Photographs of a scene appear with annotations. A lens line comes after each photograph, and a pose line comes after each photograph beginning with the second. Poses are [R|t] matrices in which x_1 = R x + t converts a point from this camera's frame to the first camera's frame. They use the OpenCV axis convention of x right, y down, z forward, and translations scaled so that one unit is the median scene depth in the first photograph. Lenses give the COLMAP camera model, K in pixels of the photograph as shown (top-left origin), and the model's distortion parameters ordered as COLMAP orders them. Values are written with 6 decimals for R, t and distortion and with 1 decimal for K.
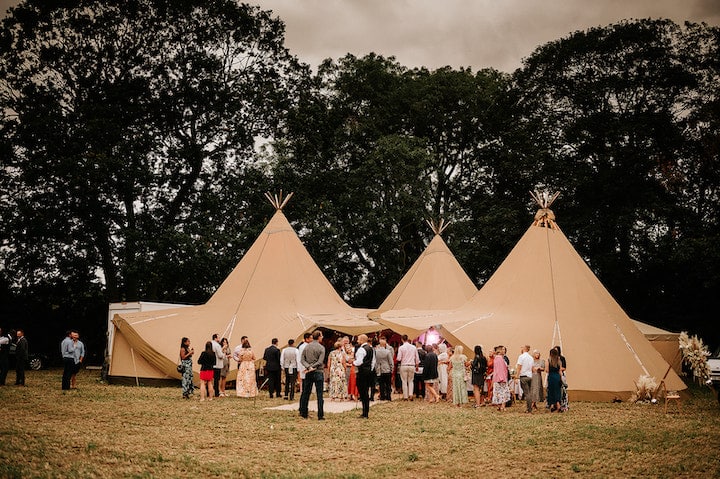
lens RADIAL K [[1051.8, 0, 360.0], [0, 1051.8, 239.5], [0, 0, 1]] dist [-0.029103, -0.005001]
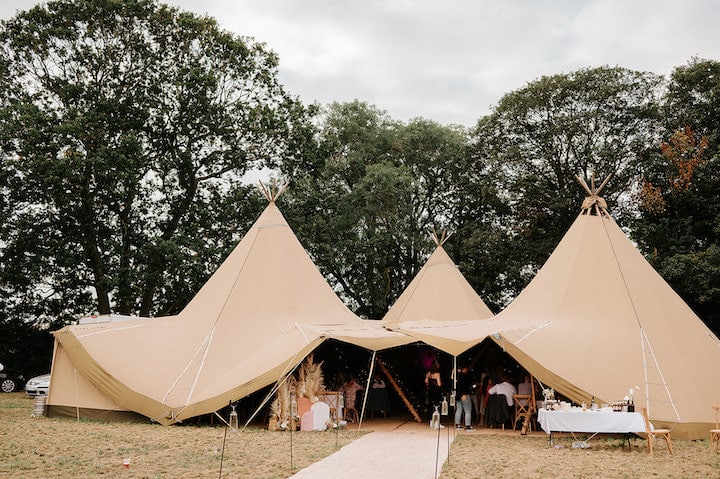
lens RADIAL K [[727.0, 0, 360.0], [0, 727.0, 239.5], [0, 0, 1]] dist [-0.048509, -0.011869]
pose [[0.999108, -0.001846, 0.042179, -0.021450], [0.004769, 0.997584, -0.069302, 0.028845], [-0.041949, 0.069441, 0.996704, 0.289457]]
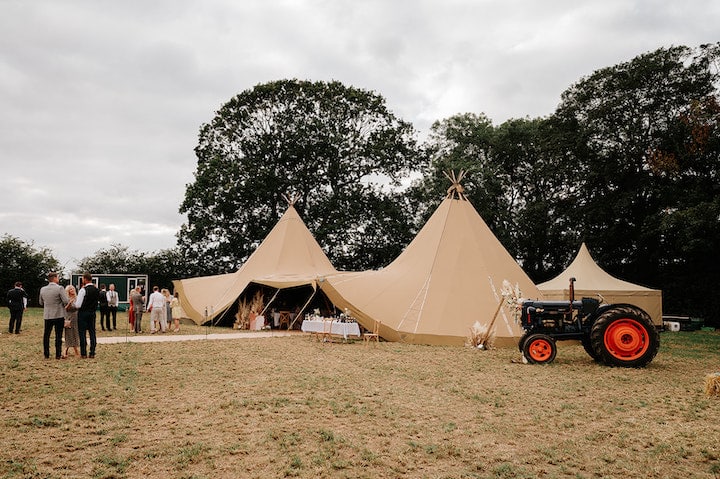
lens RADIAL K [[542.8, 0, 360.0], [0, 542.8, 239.5], [0, 0, 1]] dist [-0.002845, 0.000955]
pose [[0.909164, -0.046403, -0.413844, 0.227792], [0.038645, 0.998885, -0.027104, 0.030213], [0.414641, 0.008649, 0.909944, 0.242020]]
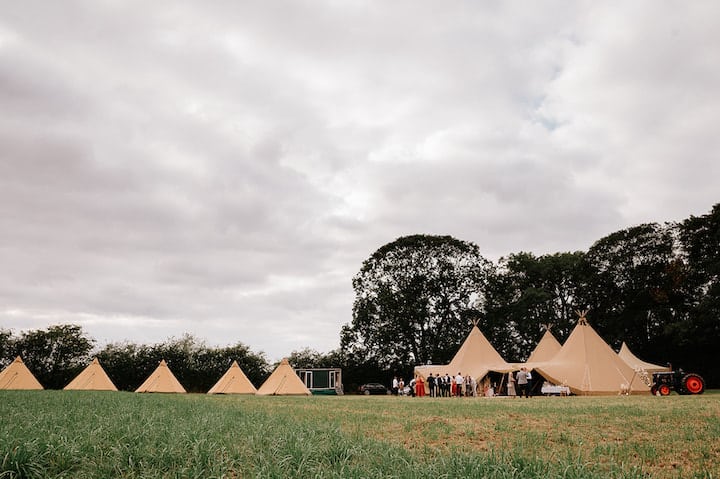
lens RADIAL K [[532.0, 0, 360.0], [0, 532.0, 239.5], [0, 0, 1]] dist [-0.084132, 0.006712]
pose [[0.937440, -0.115976, -0.328263, 0.074463], [0.054615, 0.980198, -0.190338, -0.003497], [0.343837, 0.160503, 0.925211, -0.227440]]
